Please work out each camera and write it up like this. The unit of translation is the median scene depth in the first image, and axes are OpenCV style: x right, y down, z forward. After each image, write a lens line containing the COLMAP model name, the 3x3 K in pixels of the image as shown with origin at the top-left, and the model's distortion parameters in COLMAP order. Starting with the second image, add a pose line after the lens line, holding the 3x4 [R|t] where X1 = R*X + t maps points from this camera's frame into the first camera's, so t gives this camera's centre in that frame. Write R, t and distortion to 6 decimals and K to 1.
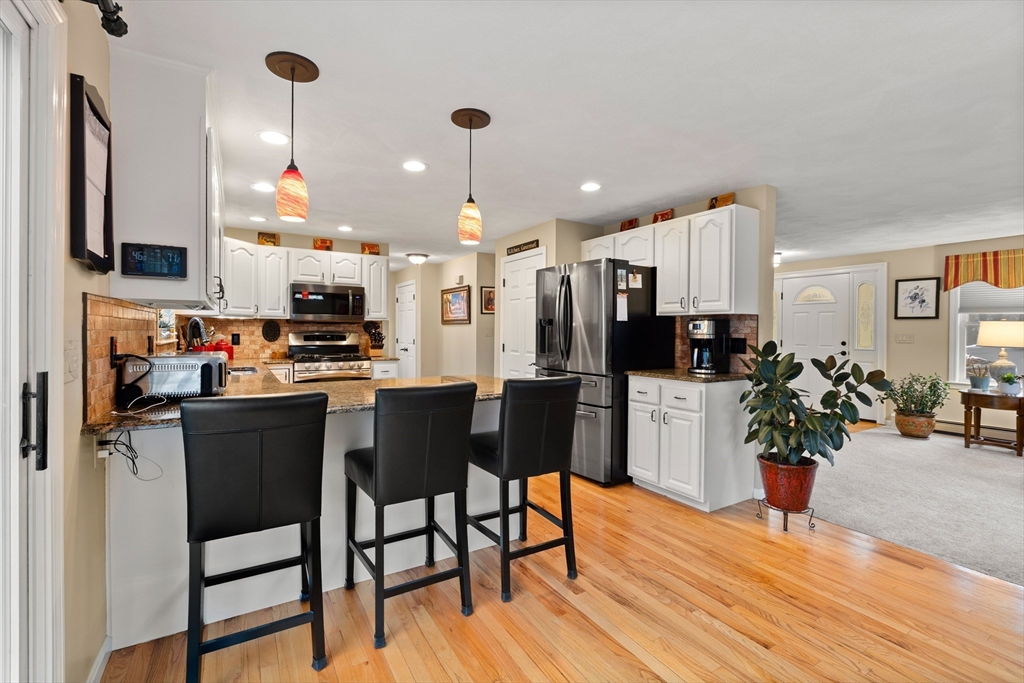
lens RADIAL K [[454.1, 0, 511.9], [0, 454.1, 333.7], [0, 0, 1]] dist [-0.000984, -0.000185]
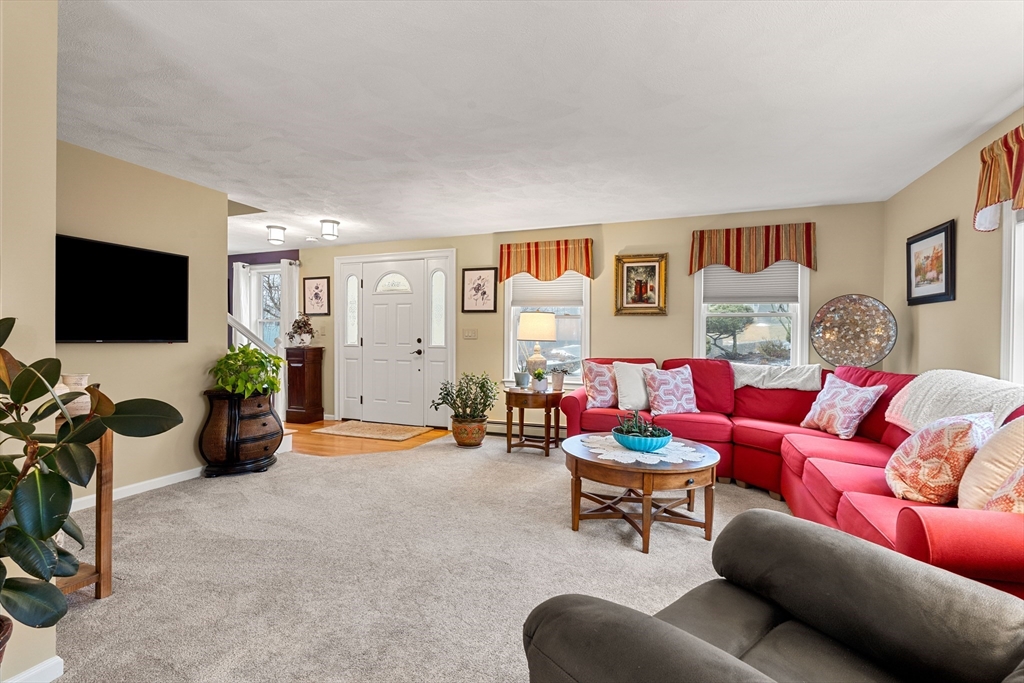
lens RADIAL K [[460.2, 0, 512.0], [0, 460.2, 341.5], [0, 0, 1]] dist [-0.000010, -0.000019]
pose [[0.792840, -0.004888, 0.609410, 0.409078], [0.001606, 0.999981, 0.005932, 0.022161], [-0.609428, -0.003724, 0.792833, 0.244356]]
